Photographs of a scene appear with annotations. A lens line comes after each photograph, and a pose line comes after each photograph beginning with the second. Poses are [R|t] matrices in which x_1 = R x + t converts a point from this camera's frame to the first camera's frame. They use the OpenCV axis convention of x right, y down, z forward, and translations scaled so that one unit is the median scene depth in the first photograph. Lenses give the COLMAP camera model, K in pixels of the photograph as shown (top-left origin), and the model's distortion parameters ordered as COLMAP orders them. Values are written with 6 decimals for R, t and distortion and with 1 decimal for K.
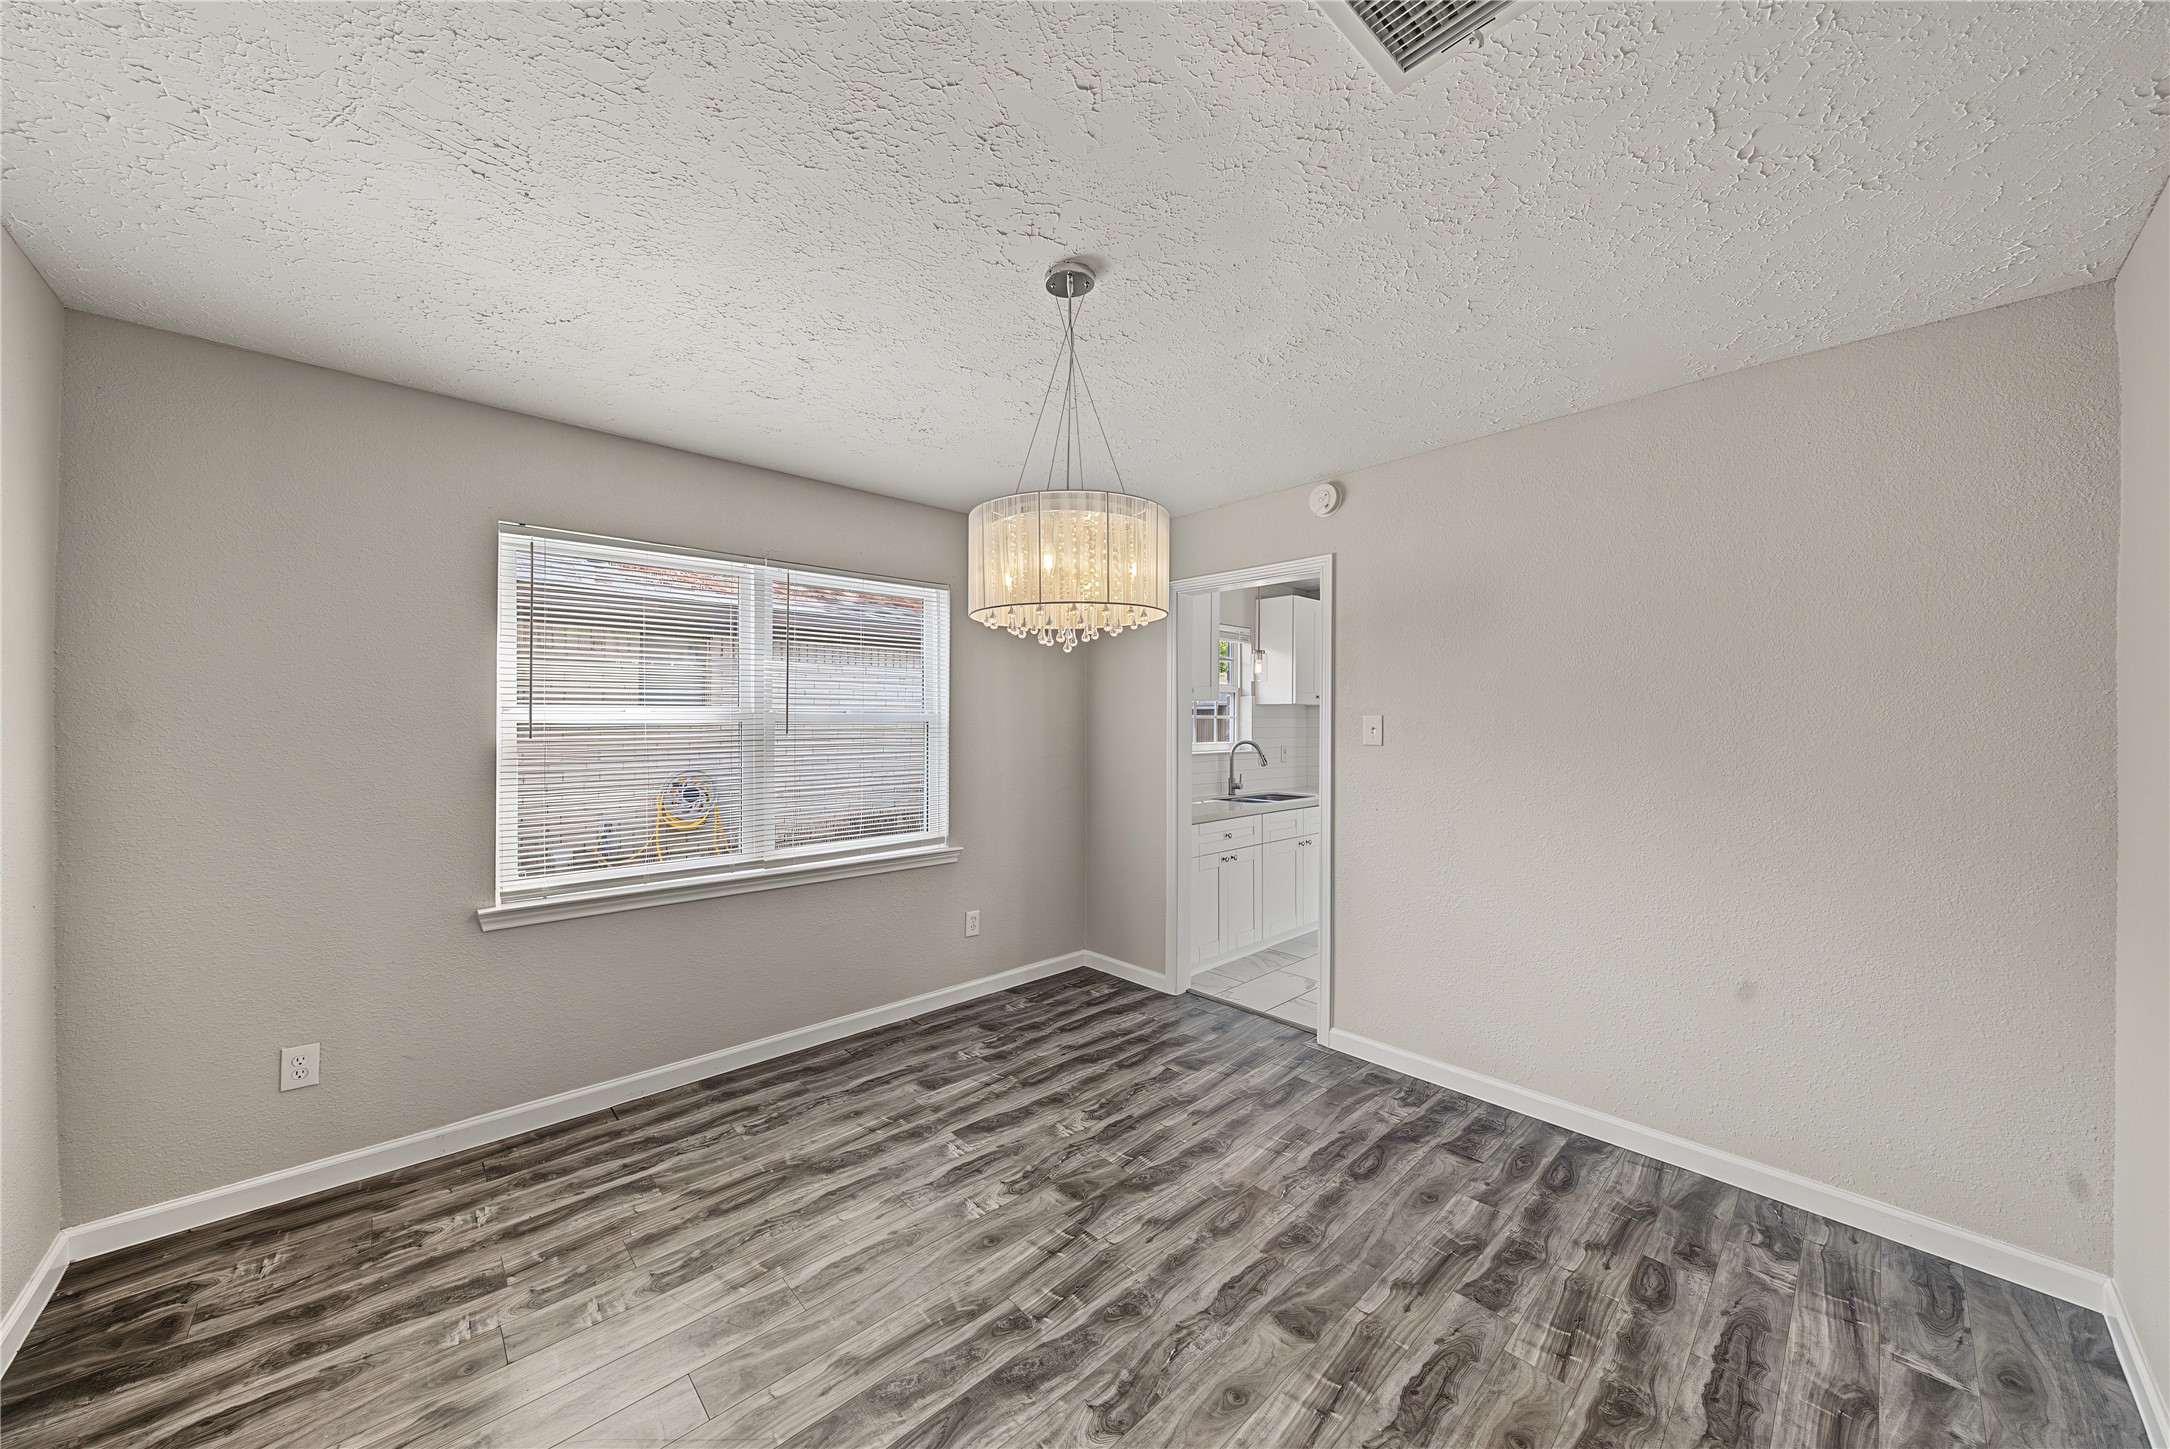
lens RADIAL K [[744.9, 0, 1085.0], [0, 744.9, 724.5], [0, 0, 1]] dist [-0.003683, 0.000087]
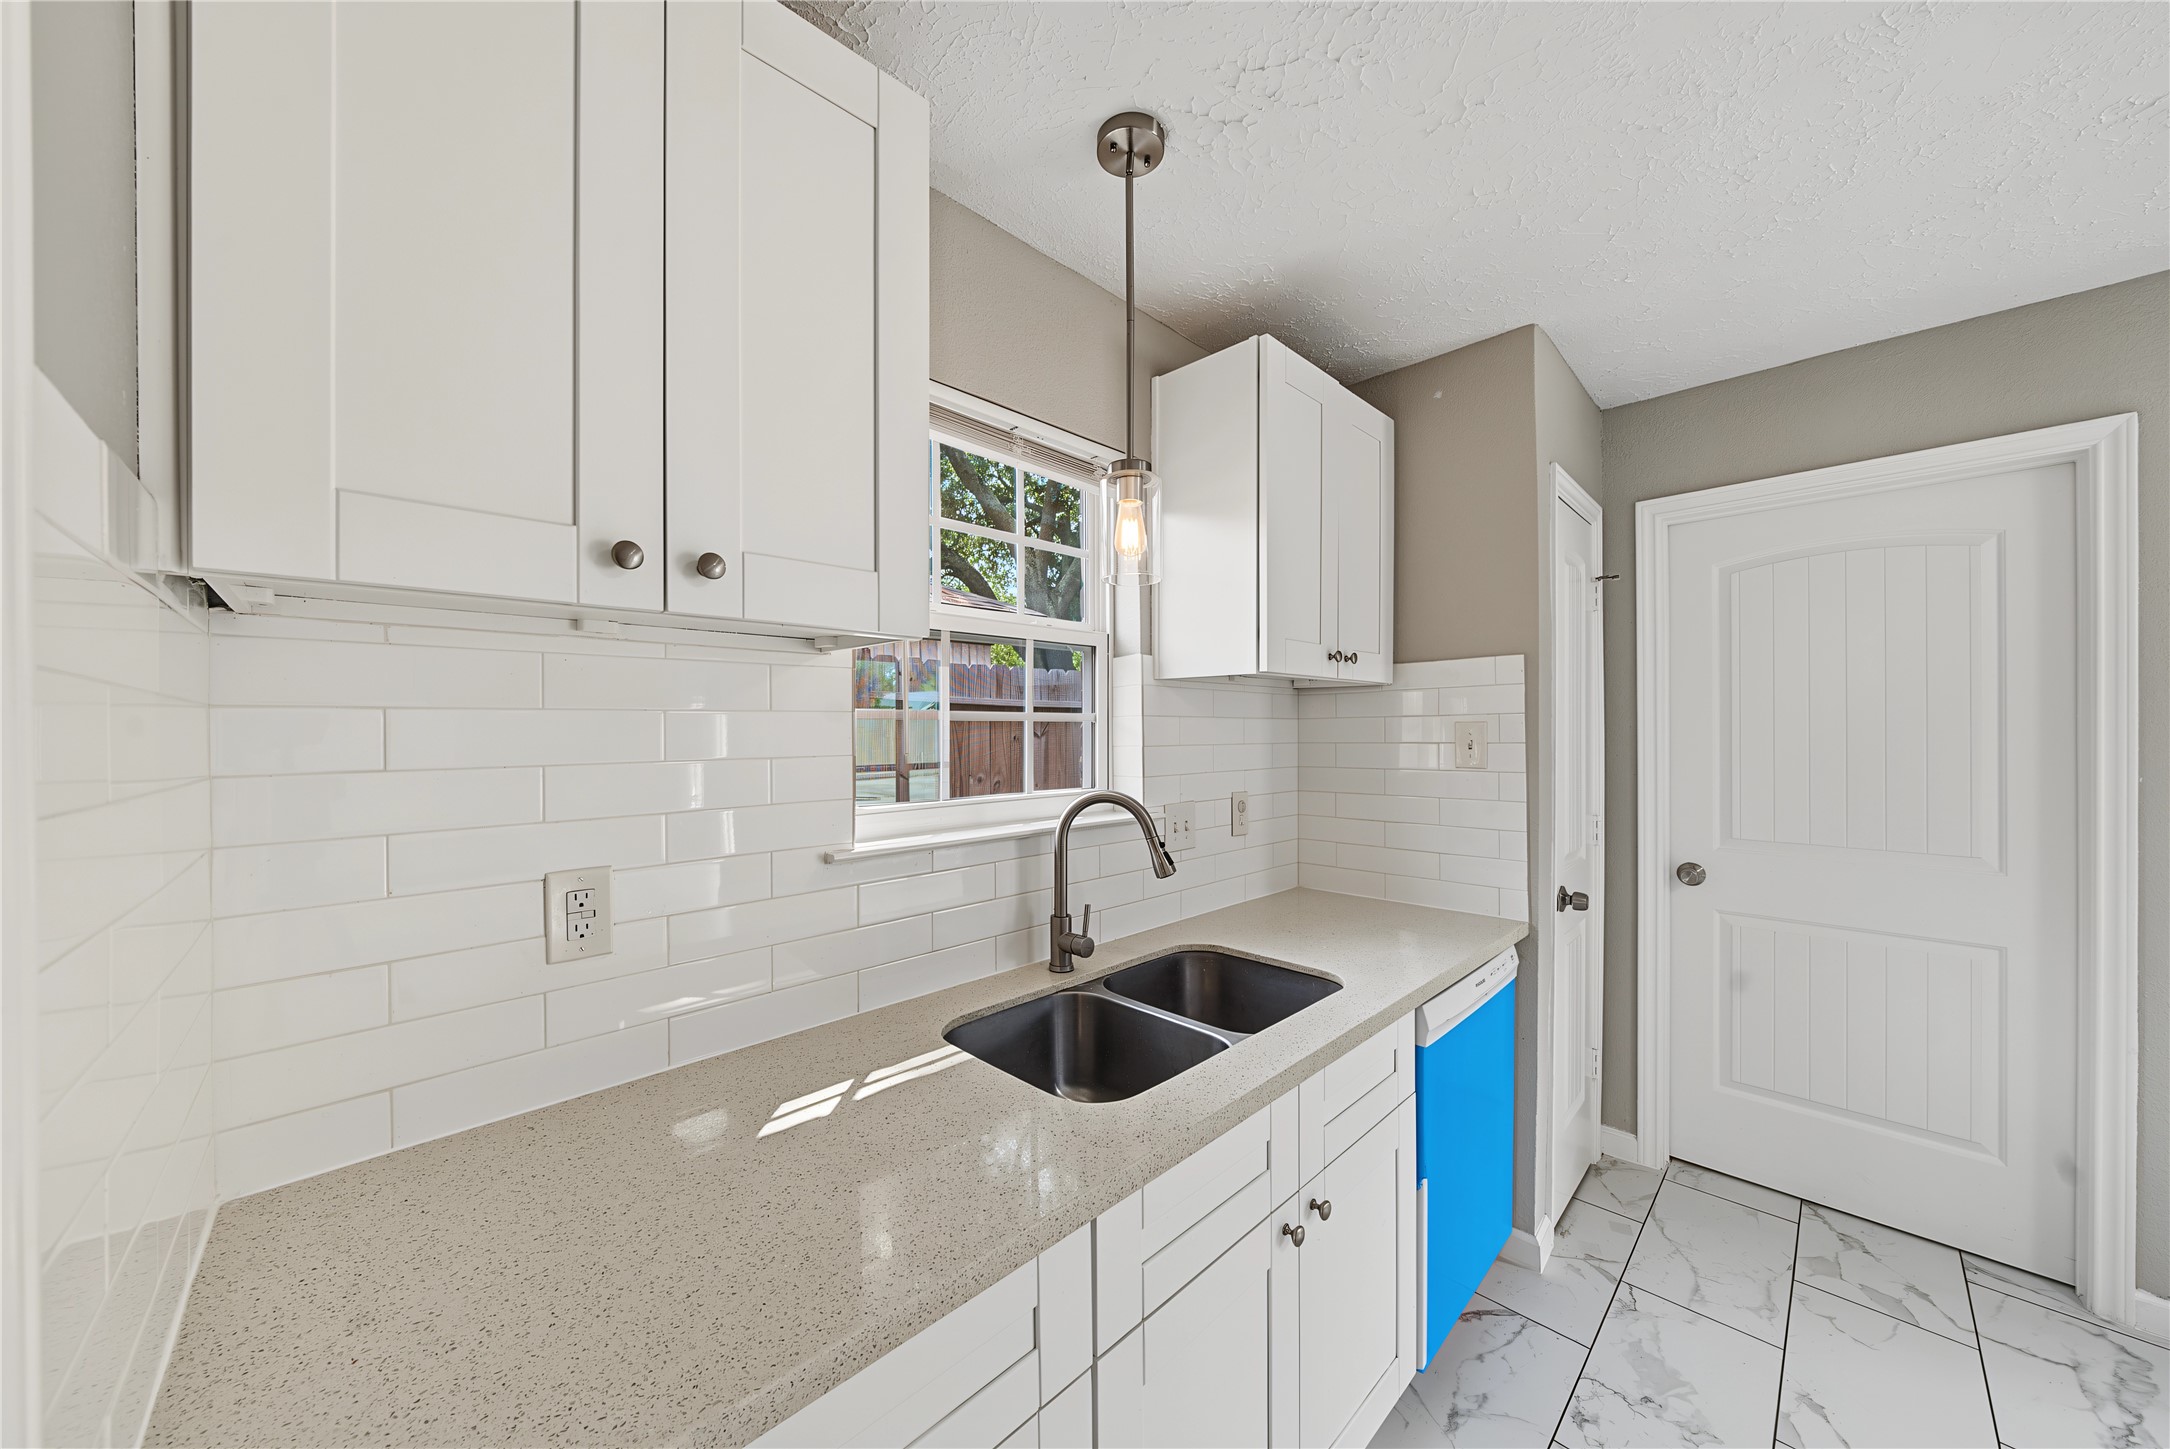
lens RADIAL K [[752.9, 0, 1072.4], [0, 752.9, 721.7], [0, 0, 1]] dist [-0.003724, -0.000081]
pose [[0.999894, -0.002759, 0.014280, 0.460932], [0.002853, 0.999975, -0.006535, -0.012080], [-0.014262, 0.006575, 0.999877, 1.609218]]
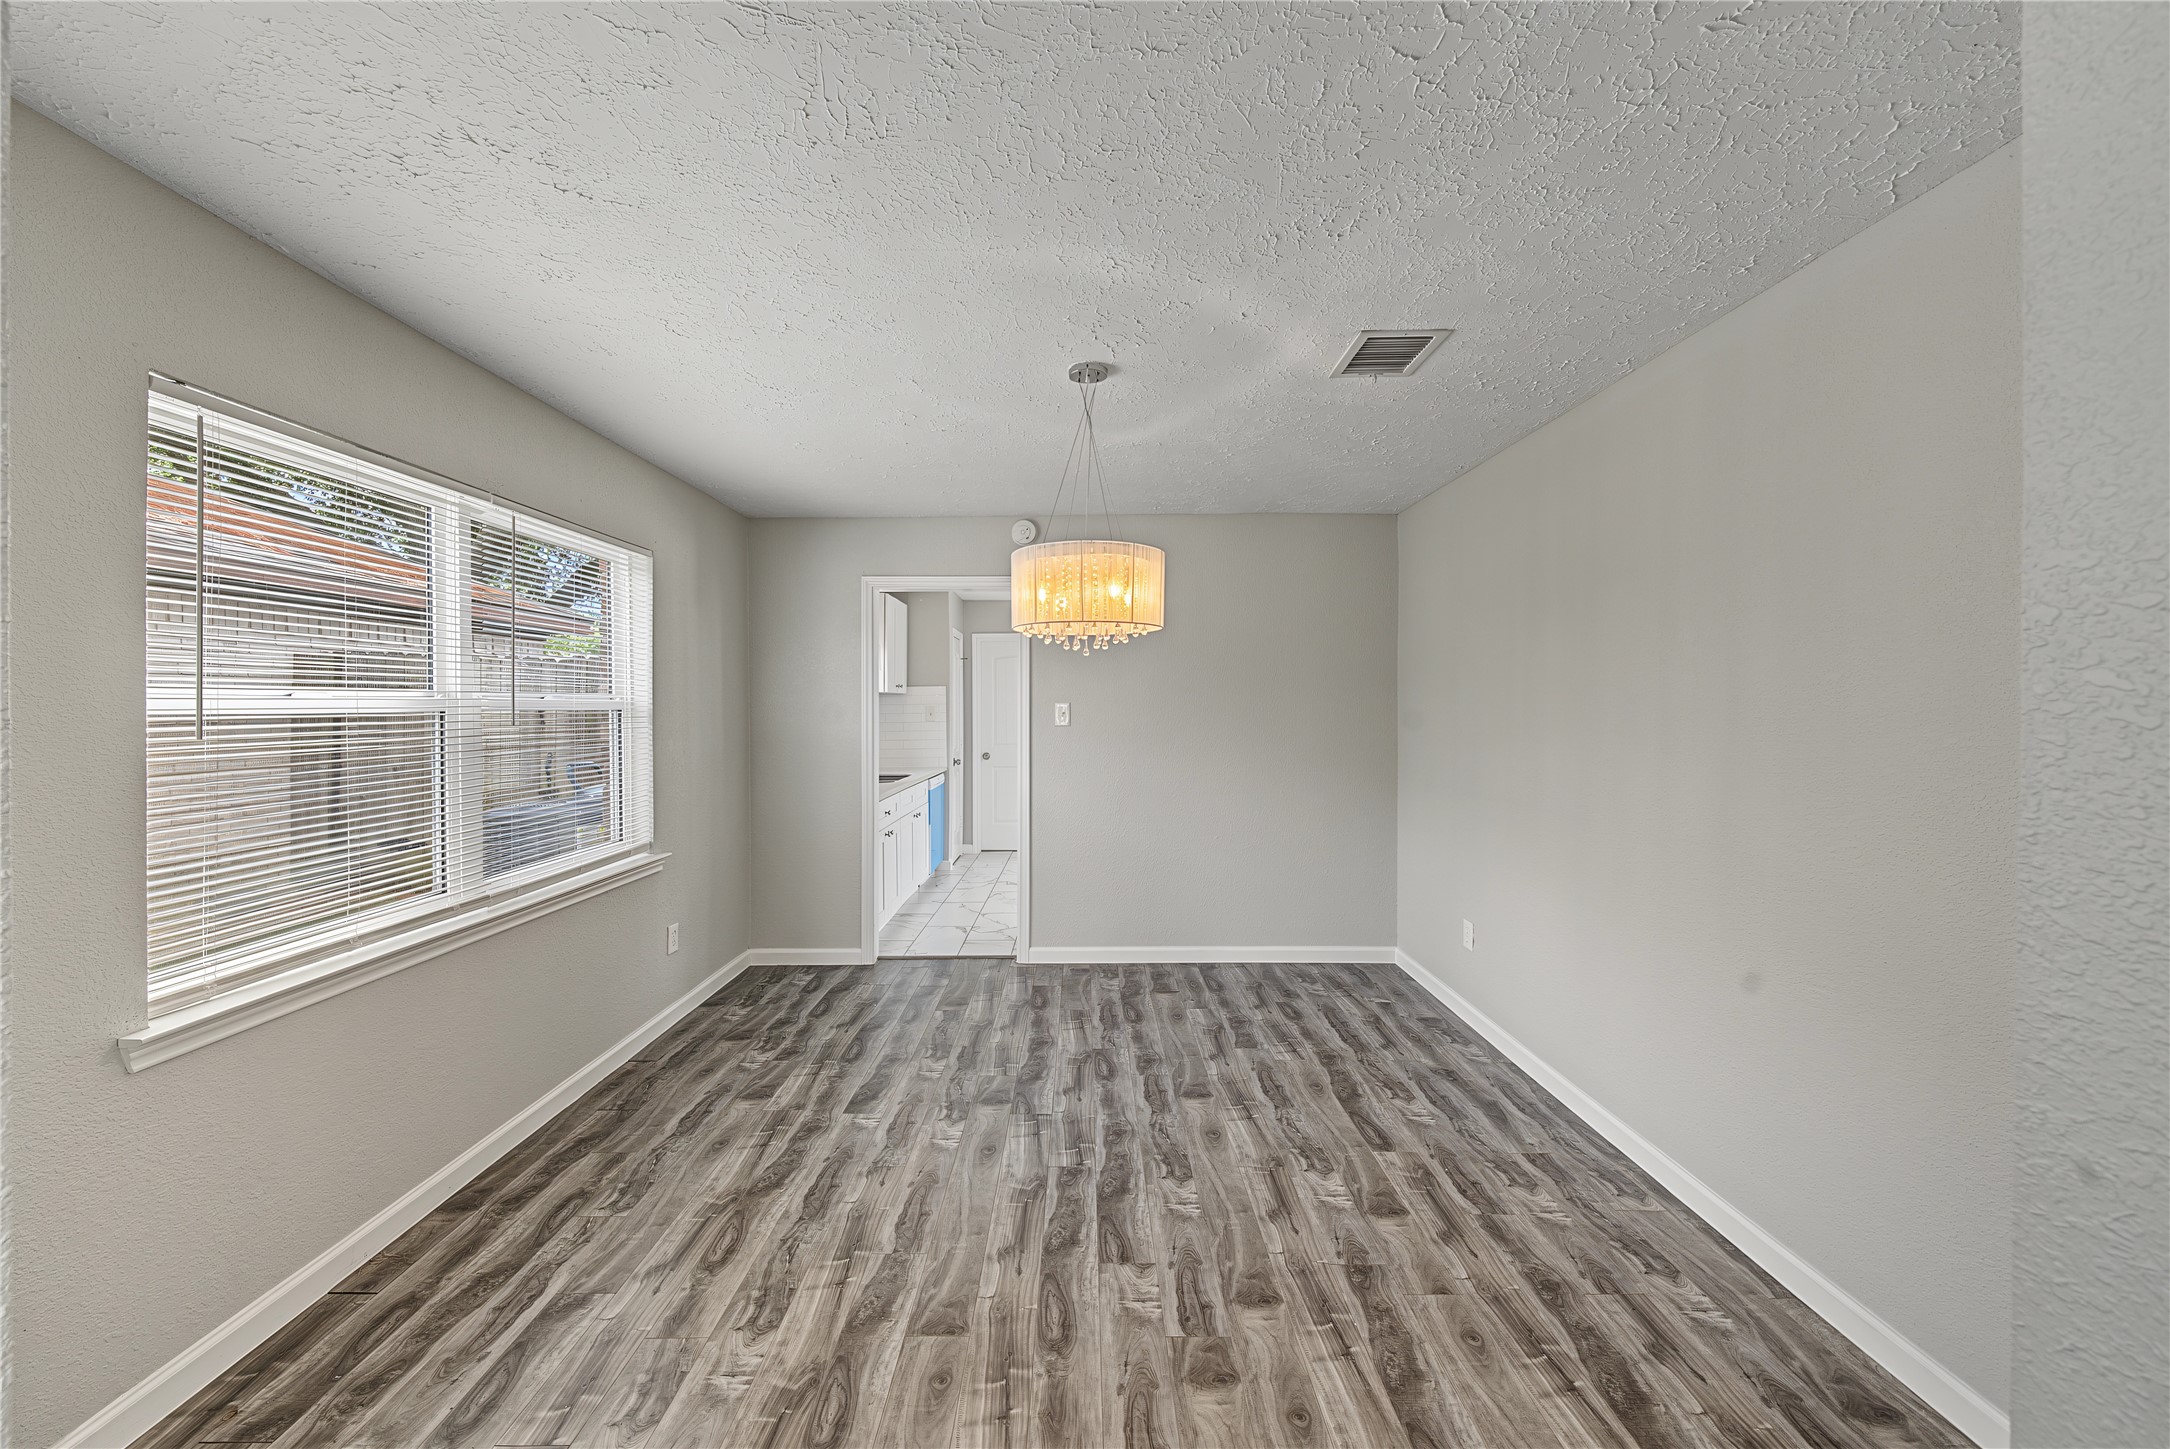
lens RADIAL K [[756.8, 0, 1074.5], [0, 756.8, 711.4], [0, 0, 1]] dist [-0.001414, 0.000036]
pose [[0.692012, -0.005634, 0.721864, -0.789700], [0.006615, 0.999977, 0.001463, 0.002517], [-0.721855, 0.003762, 0.692034, 0.066795]]
